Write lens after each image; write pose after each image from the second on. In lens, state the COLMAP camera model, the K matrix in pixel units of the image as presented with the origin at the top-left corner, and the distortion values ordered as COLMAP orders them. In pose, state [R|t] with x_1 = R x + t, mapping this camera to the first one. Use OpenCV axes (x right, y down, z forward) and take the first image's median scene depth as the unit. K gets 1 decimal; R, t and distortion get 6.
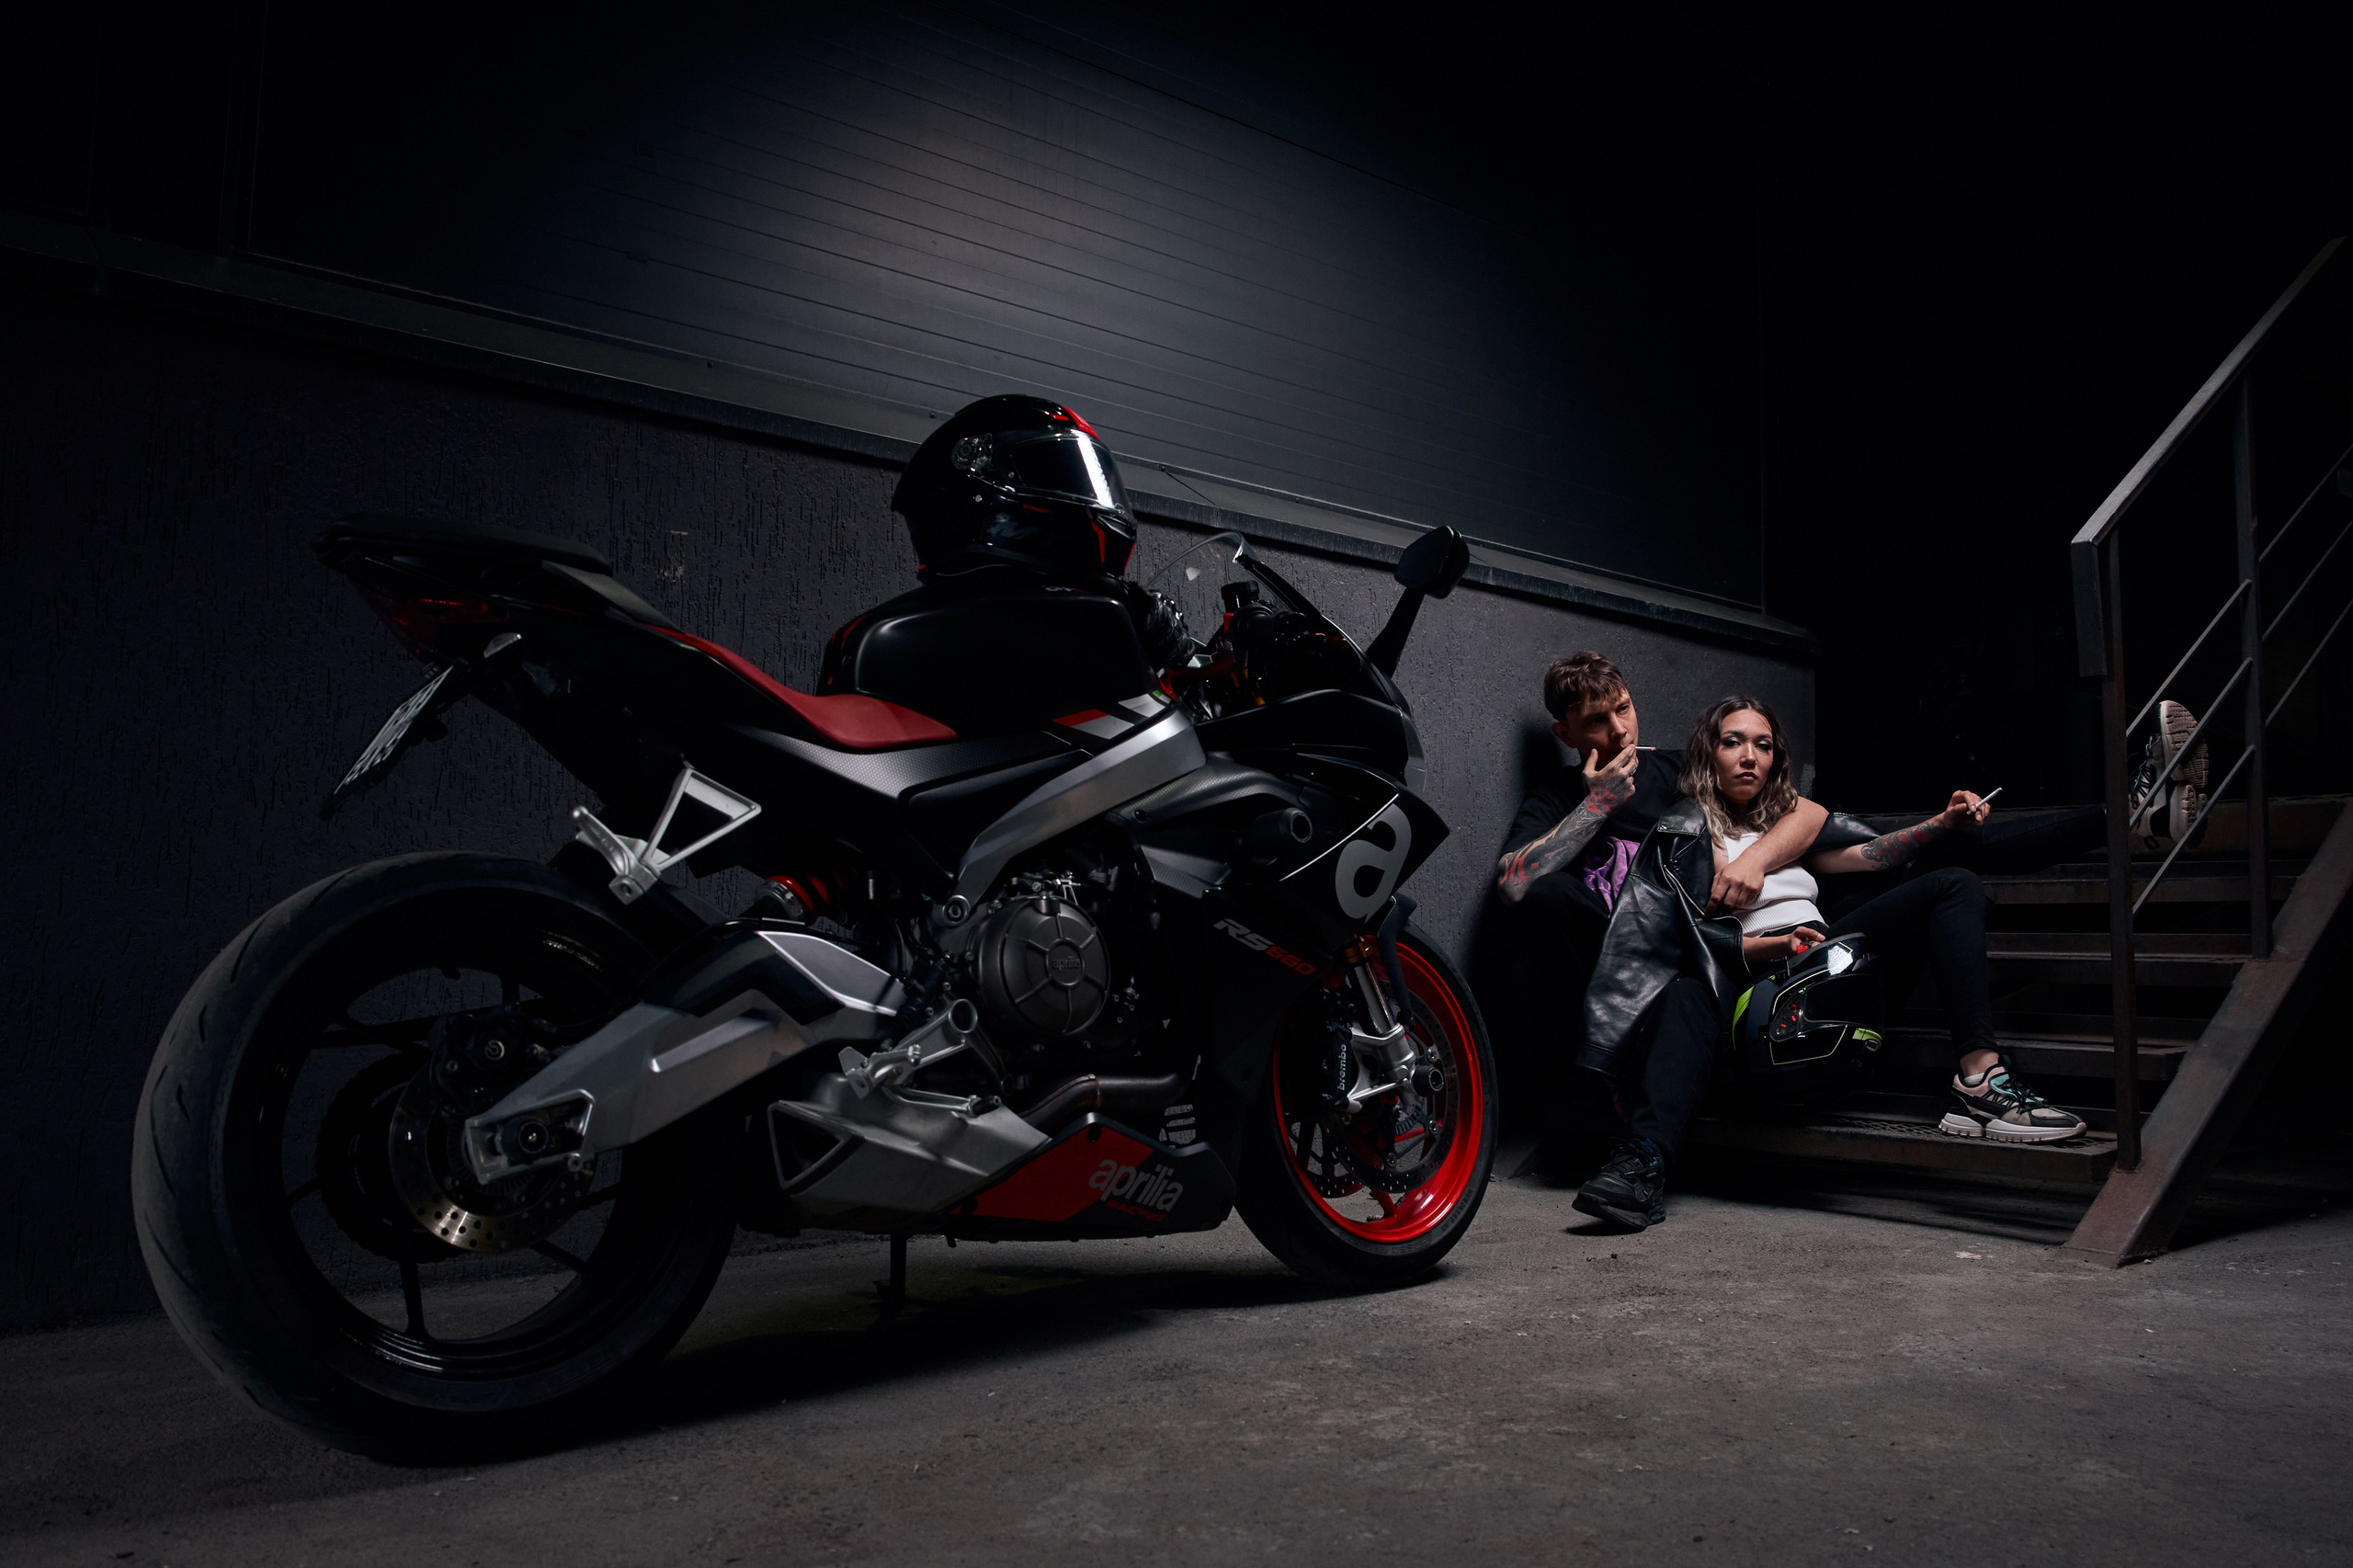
lens RADIAL K [[1851.7, 0, 1175.5], [0, 1851.7, 855.5], [0, 0, 1]] dist [-0.003928, -0.000117]
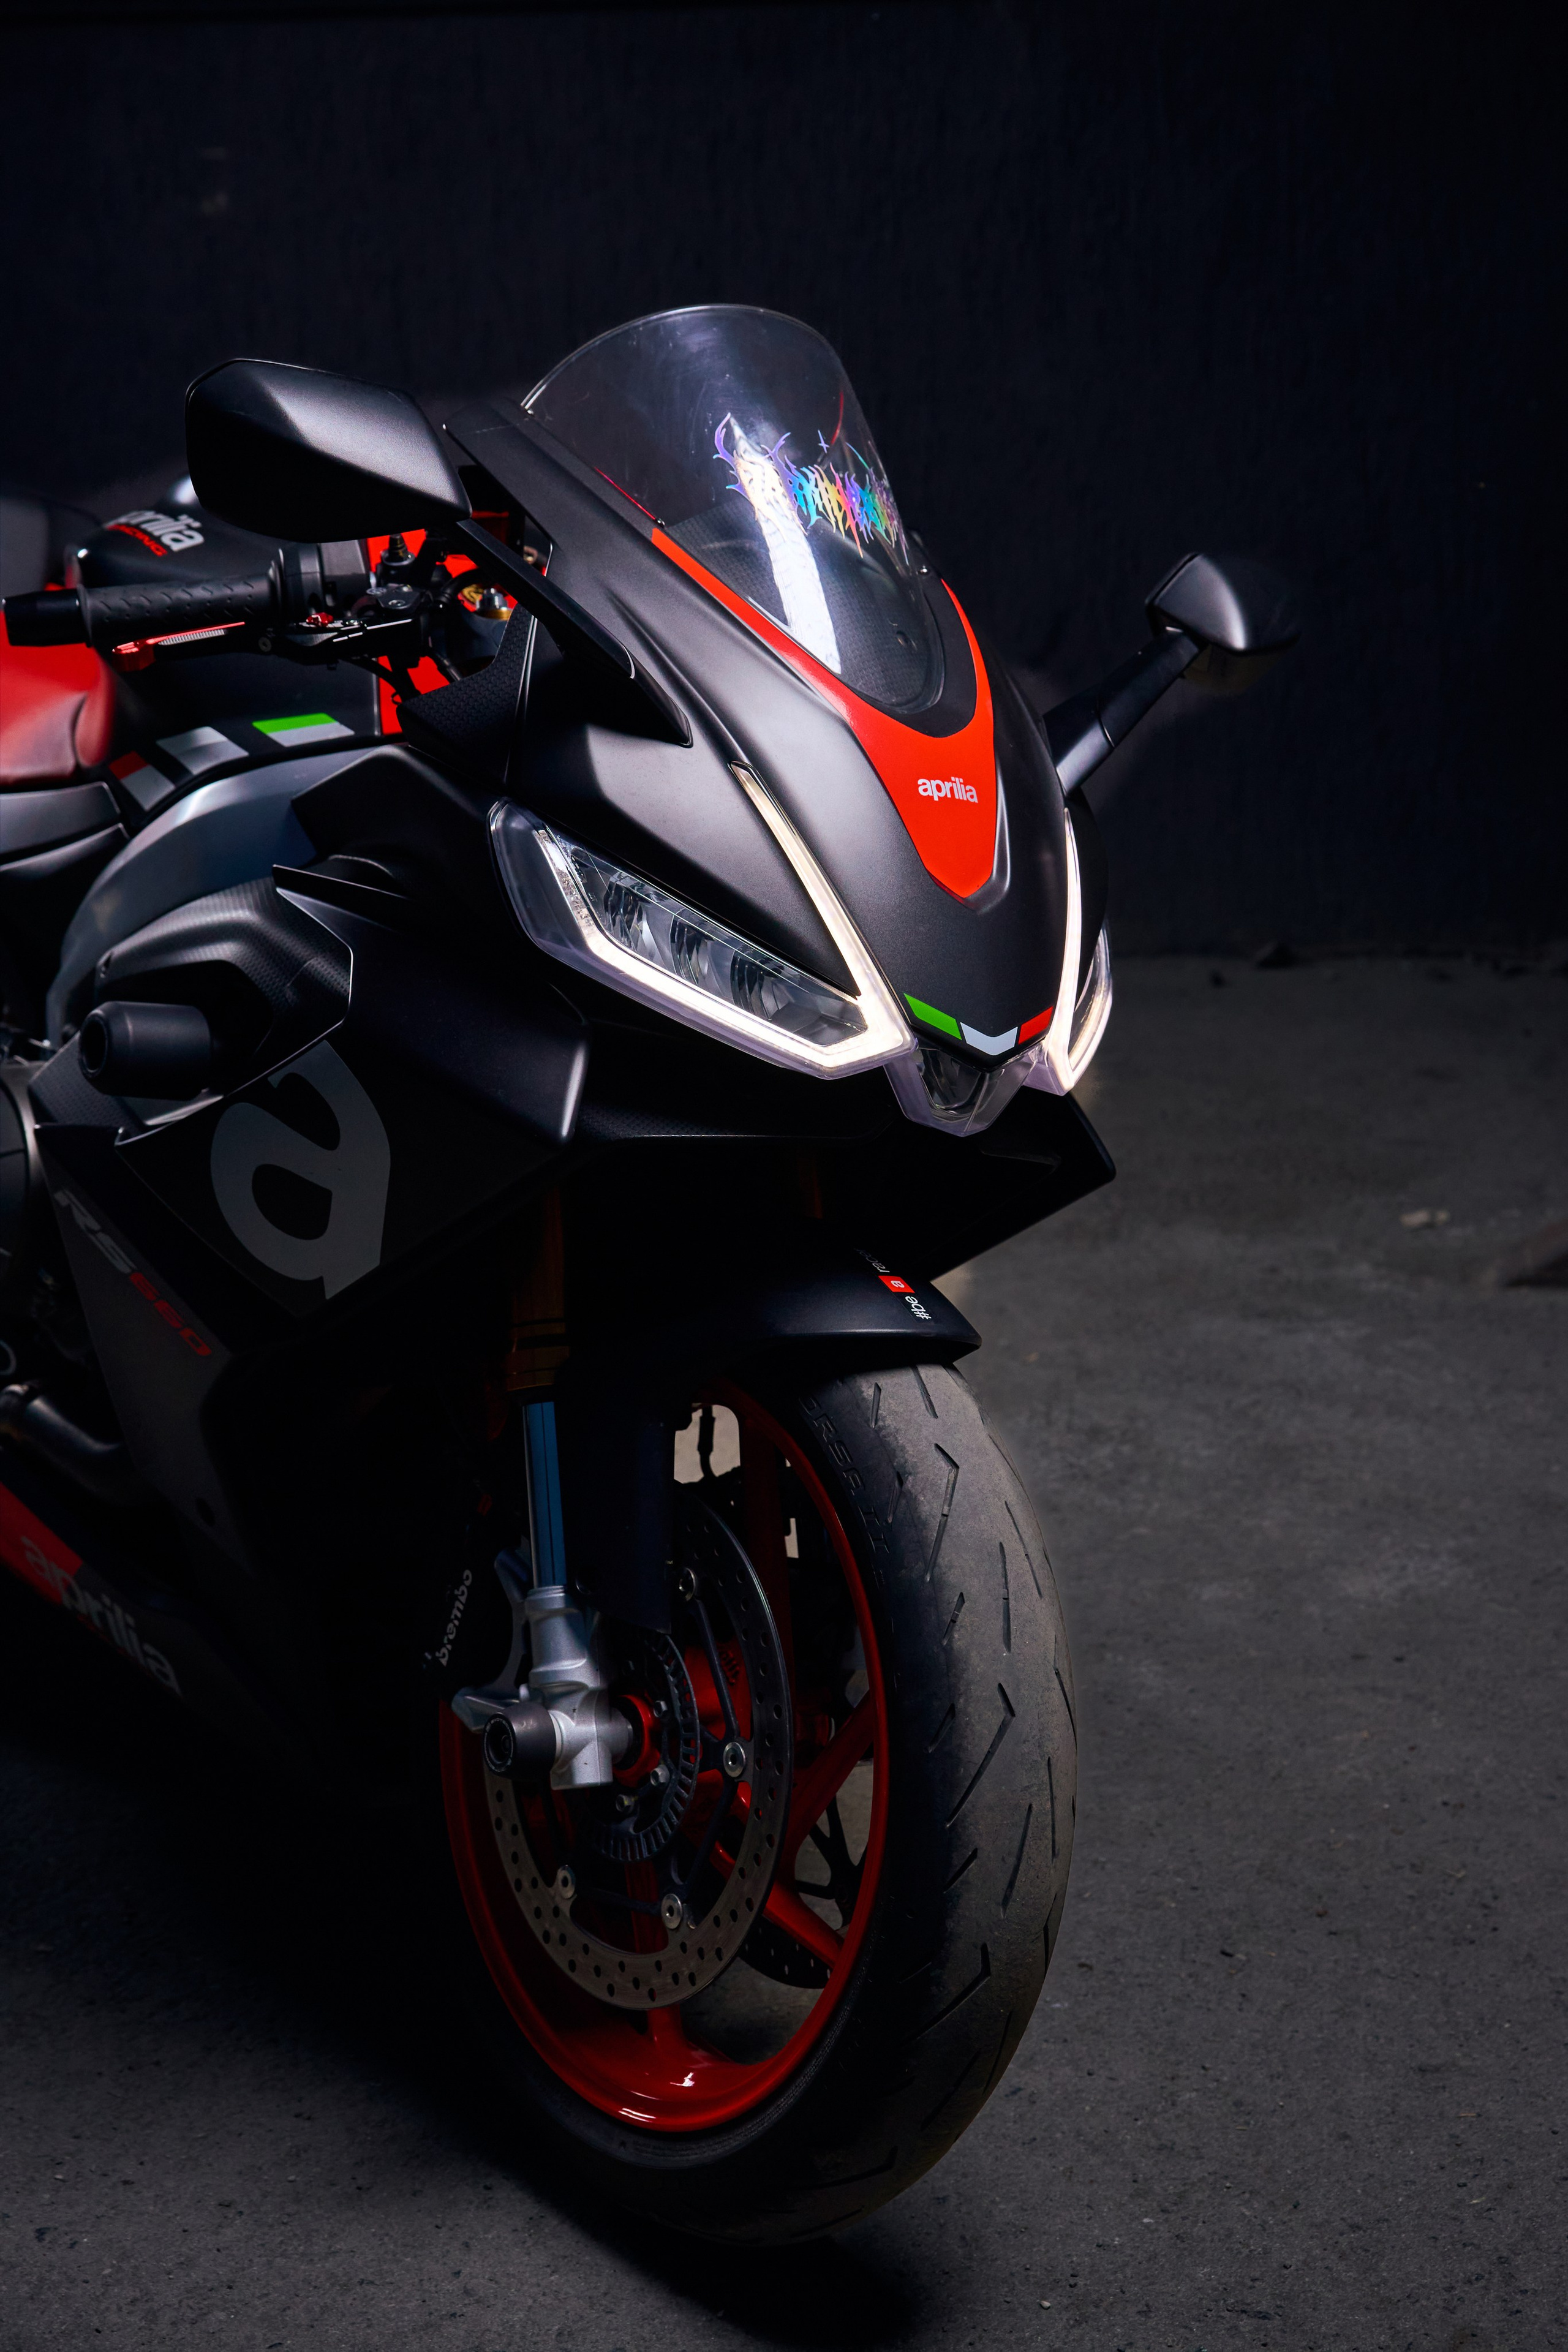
lens RADIAL K [[3546.4, 0, 783.1], [0, 3546.4, 1085.5], [0, 0, 1]] dist [0.315295, -0.004699]
pose [[-0.093292, 0.215003, -0.972147, 0.667277], [0.005736, 0.976505, 0.215416, -0.142674], [0.995622, 0.014520, -0.092334, 0.884454]]
